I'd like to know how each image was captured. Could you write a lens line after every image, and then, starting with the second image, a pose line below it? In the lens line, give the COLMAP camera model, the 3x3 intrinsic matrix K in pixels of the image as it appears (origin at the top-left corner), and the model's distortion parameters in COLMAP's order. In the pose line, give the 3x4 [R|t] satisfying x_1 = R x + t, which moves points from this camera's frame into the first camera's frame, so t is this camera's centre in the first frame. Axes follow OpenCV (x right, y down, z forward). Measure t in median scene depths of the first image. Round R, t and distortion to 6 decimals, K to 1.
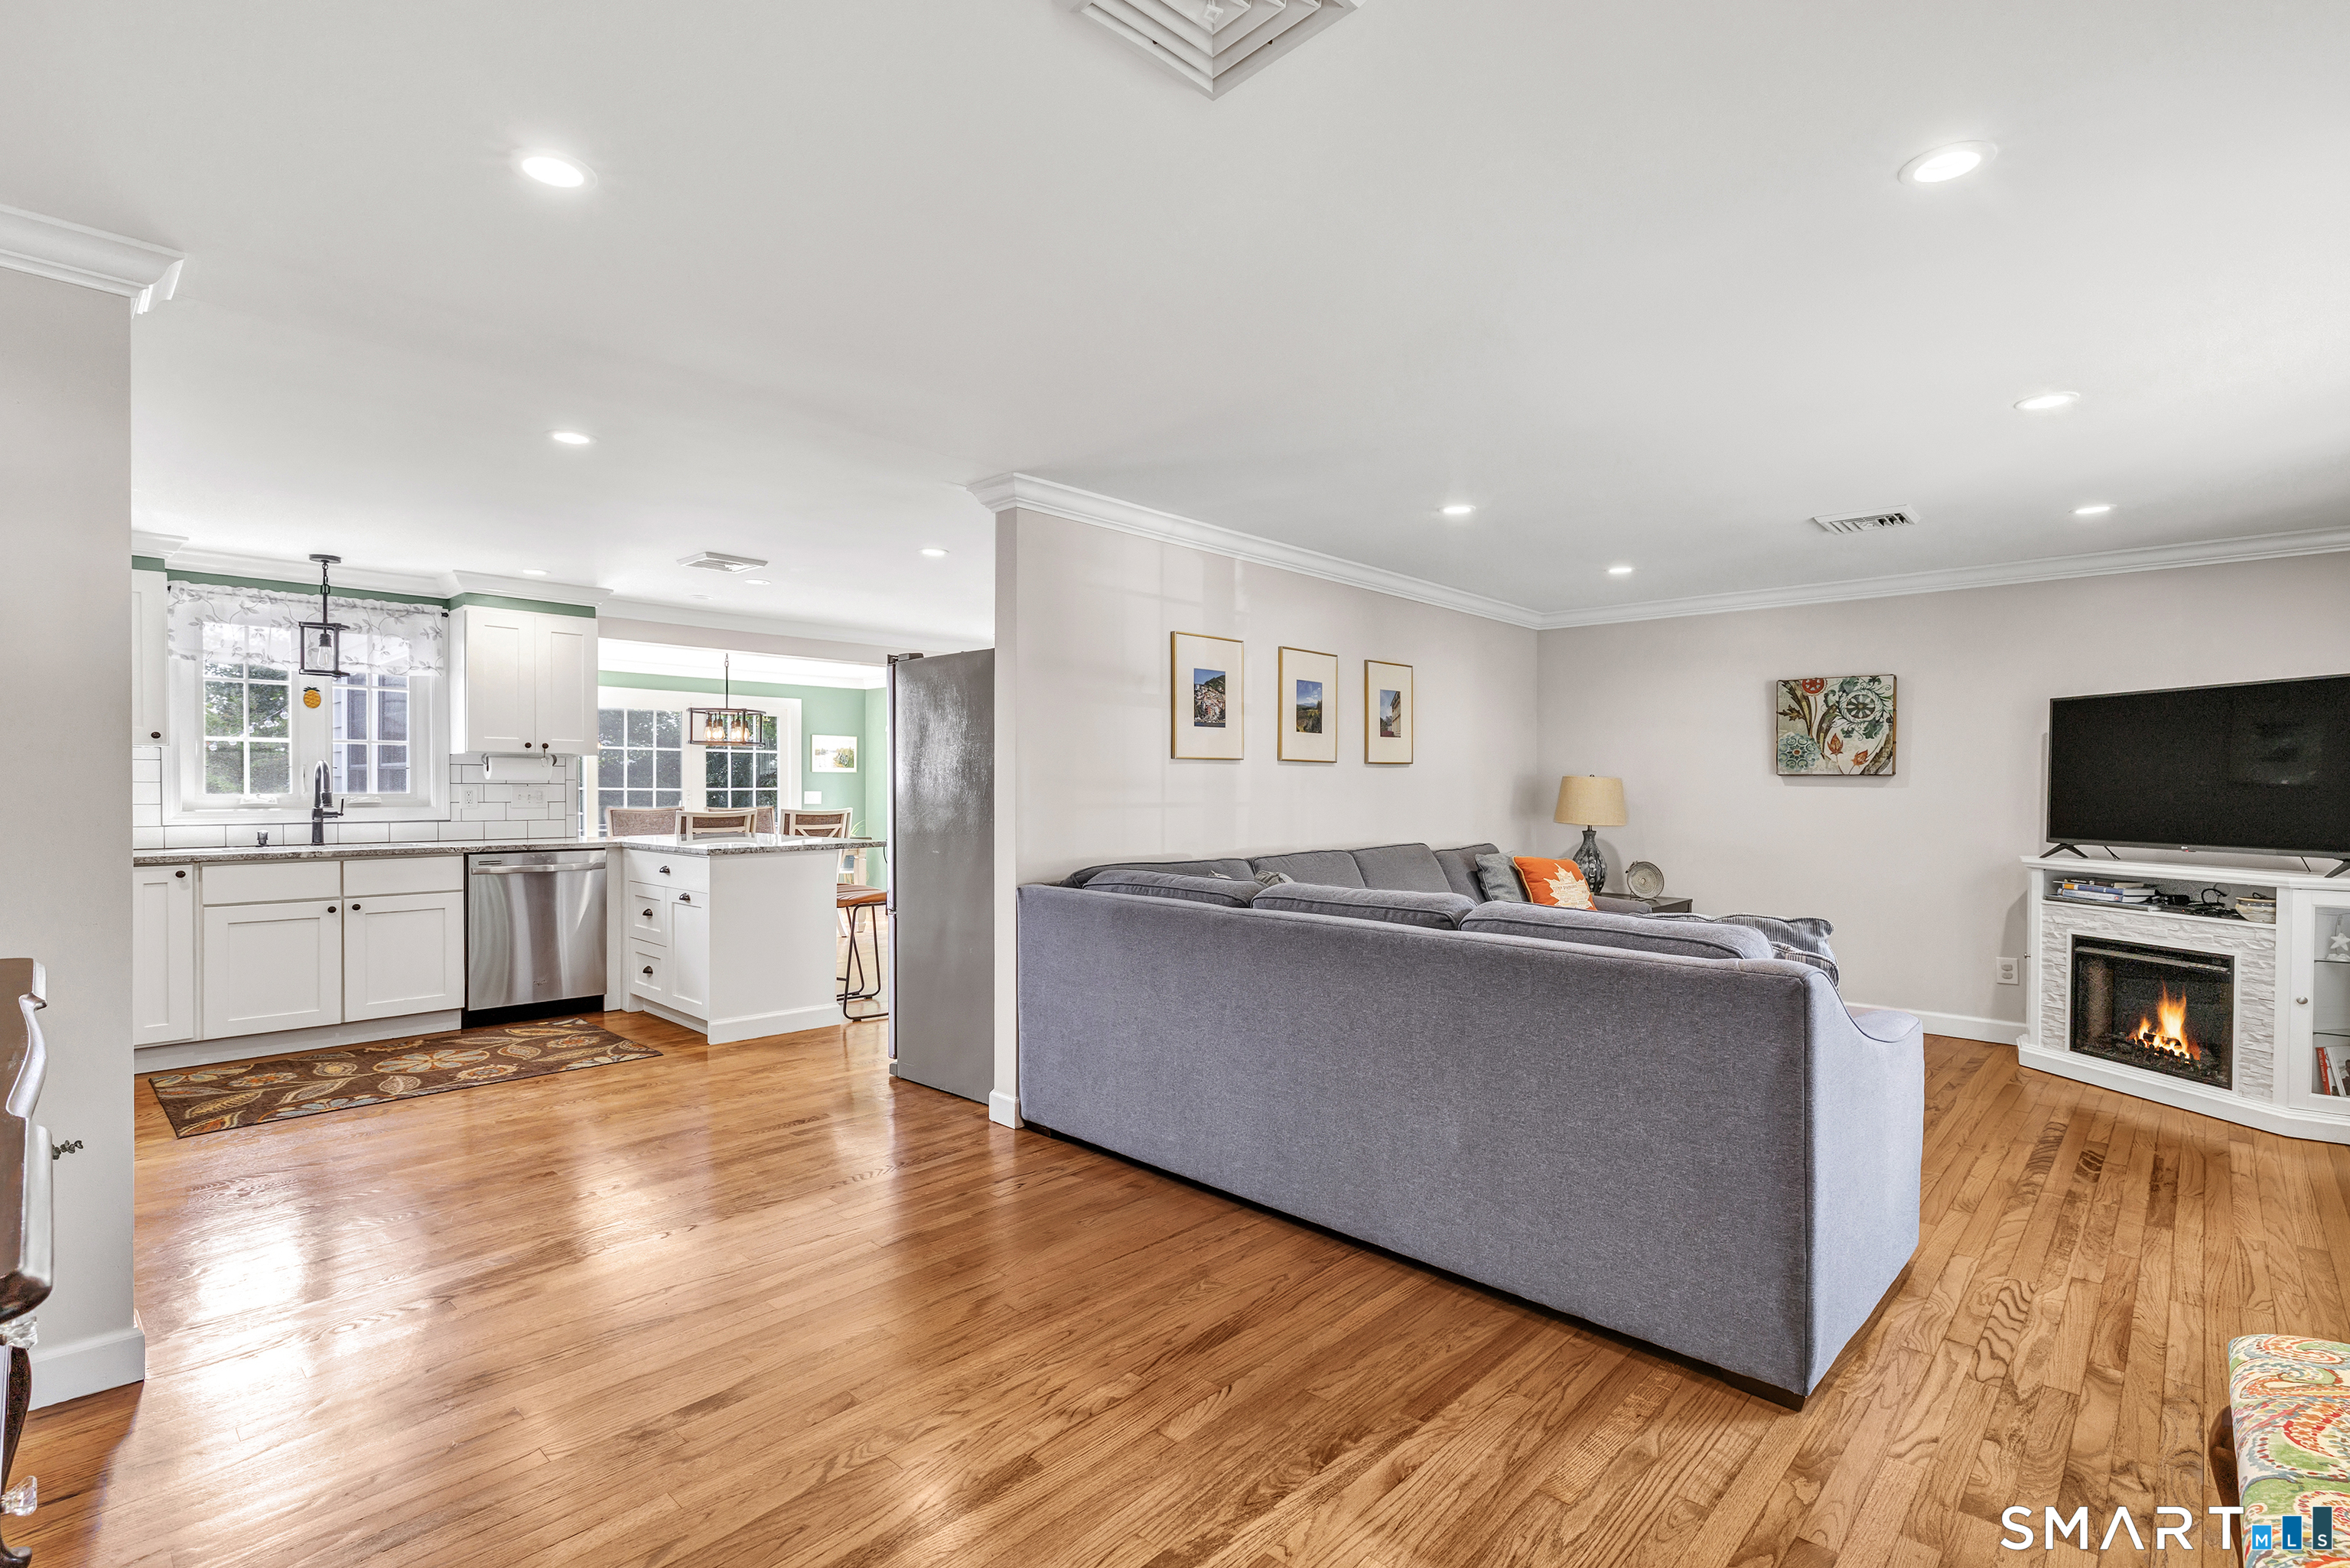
lens RADIAL K [[953.4, 0, 1178.7], [0, 953.4, 806.8], [0, 0, 1]] dist [0.001754, 0.000549]
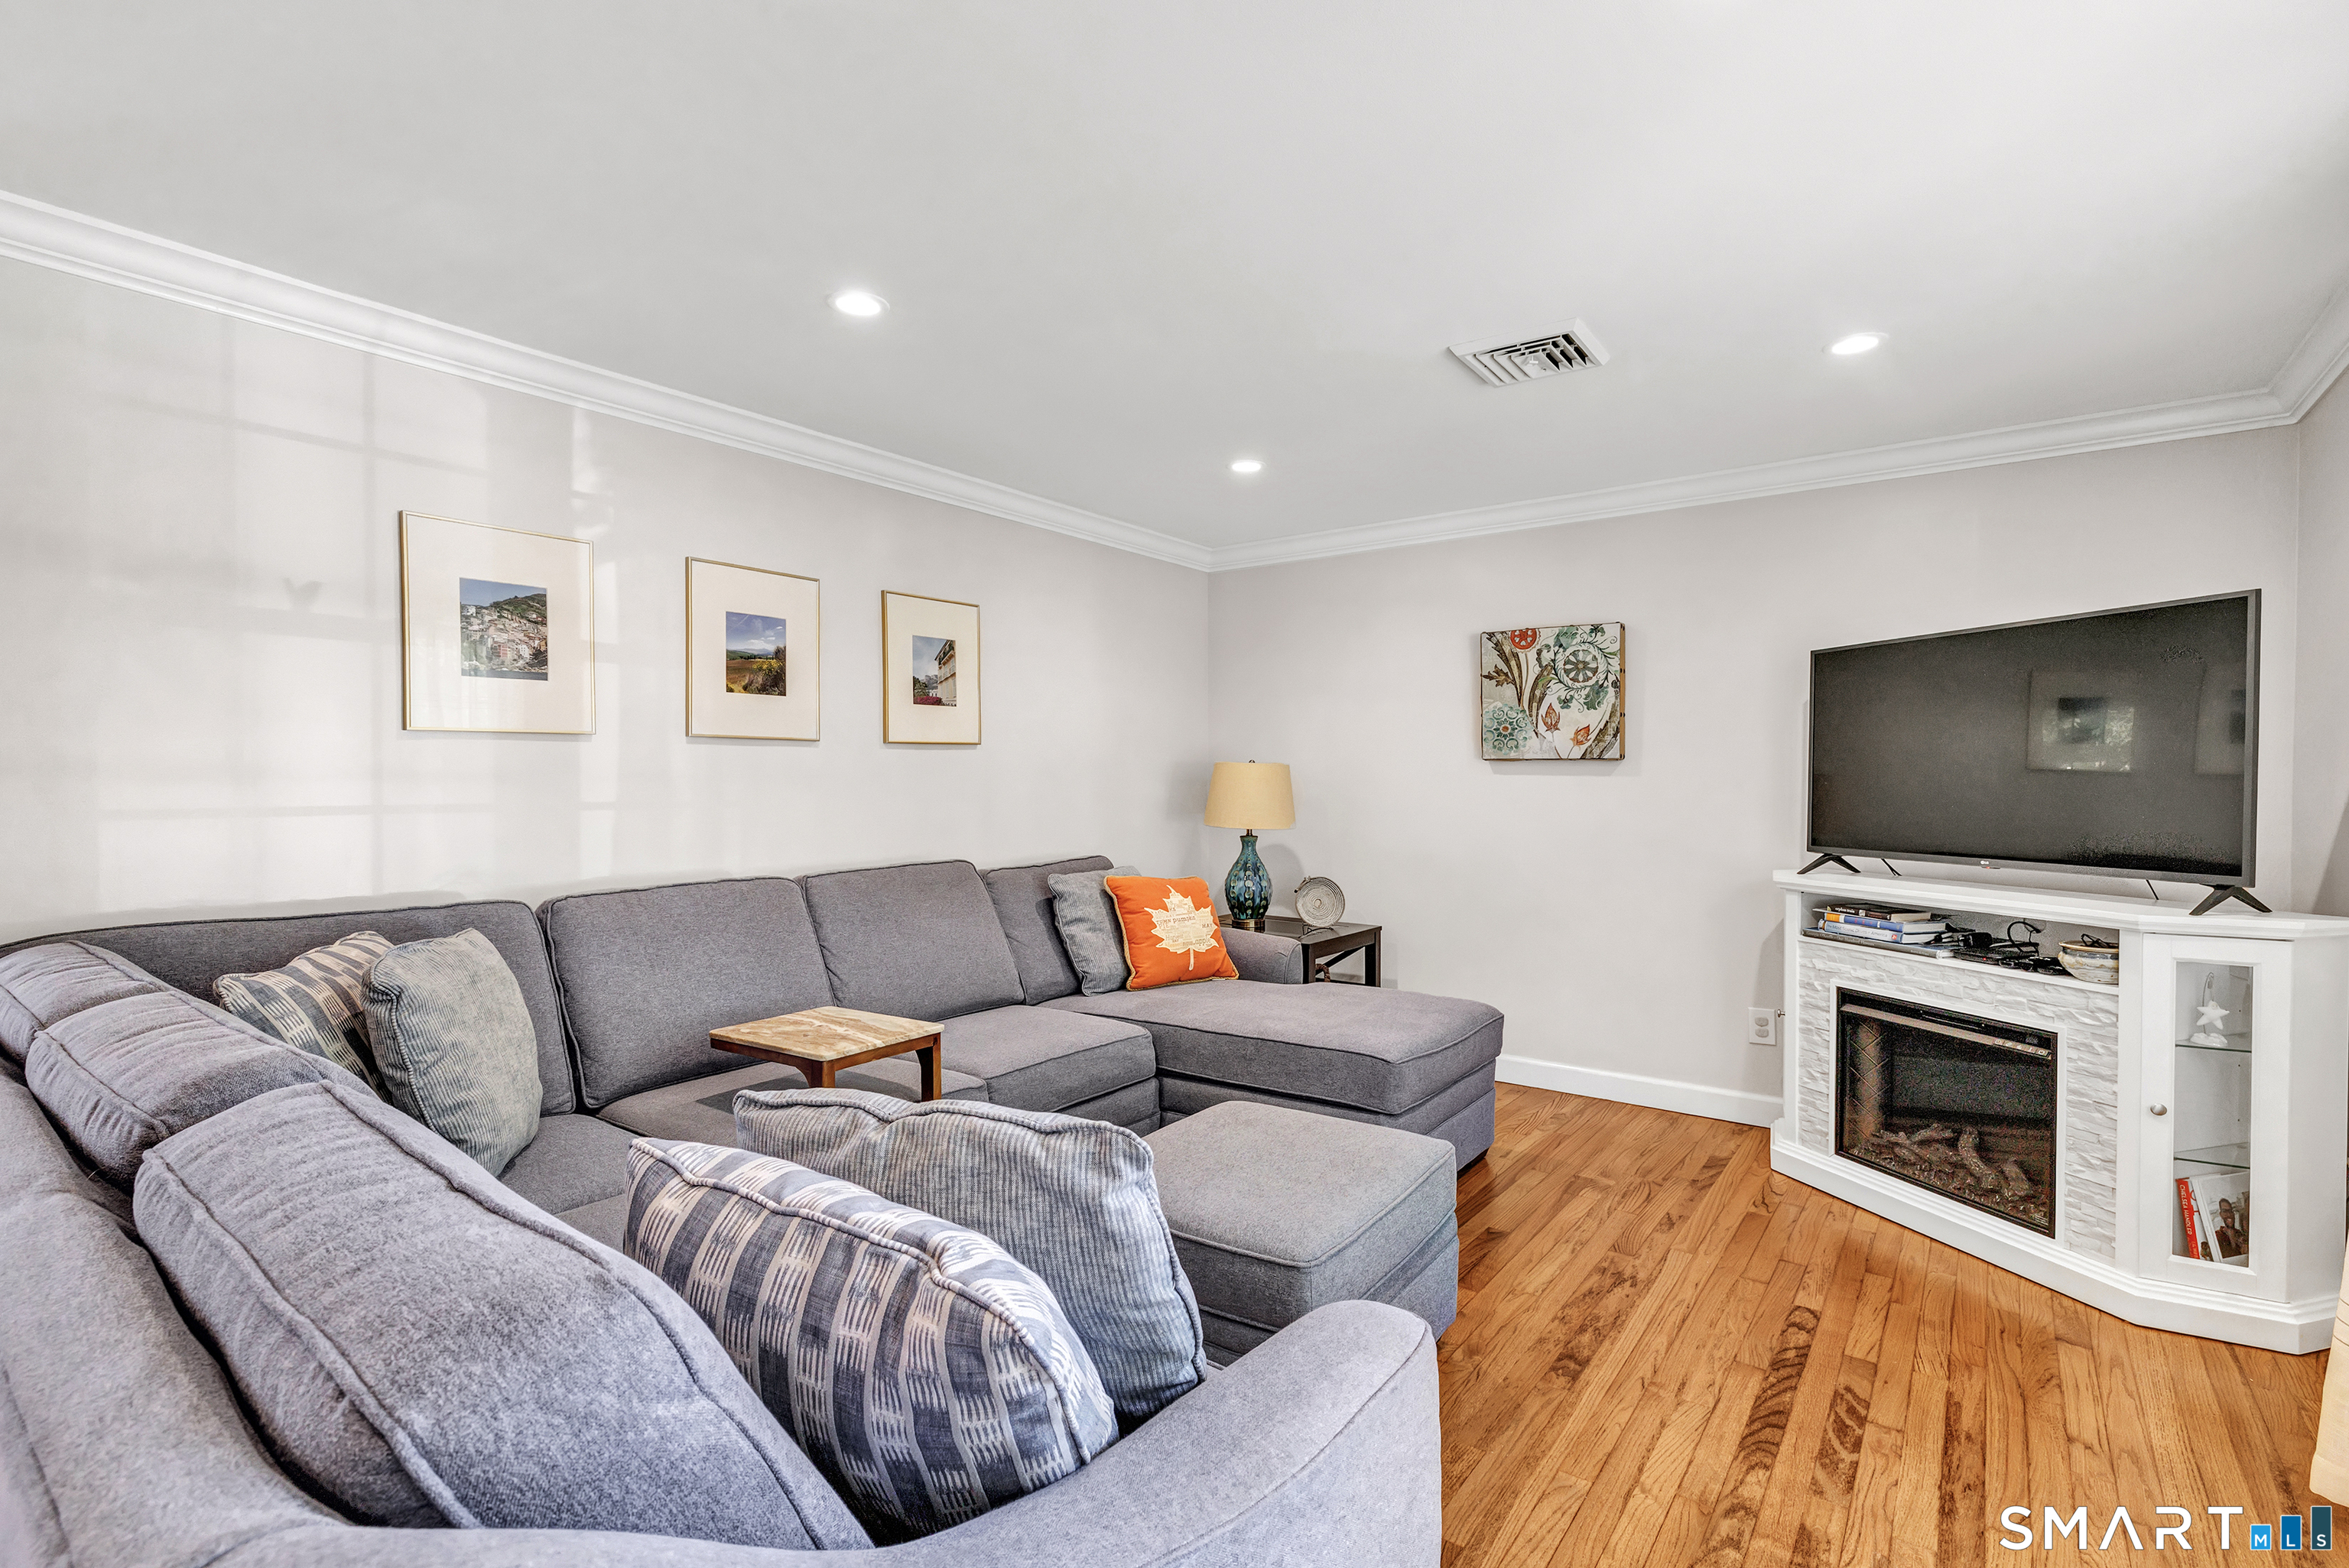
lens RADIAL K [[1008.3, 0, 1093.7], [0, 1008.3, 800.9], [0, 0, 1]] dist [0.000351, 0.000427]
pose [[0.995514, -0.005819, 0.094440, 0.293774], [0.005723, 0.999983, 0.001281, -0.004521], [-0.094446, -0.000735, 0.995530, 0.287256]]
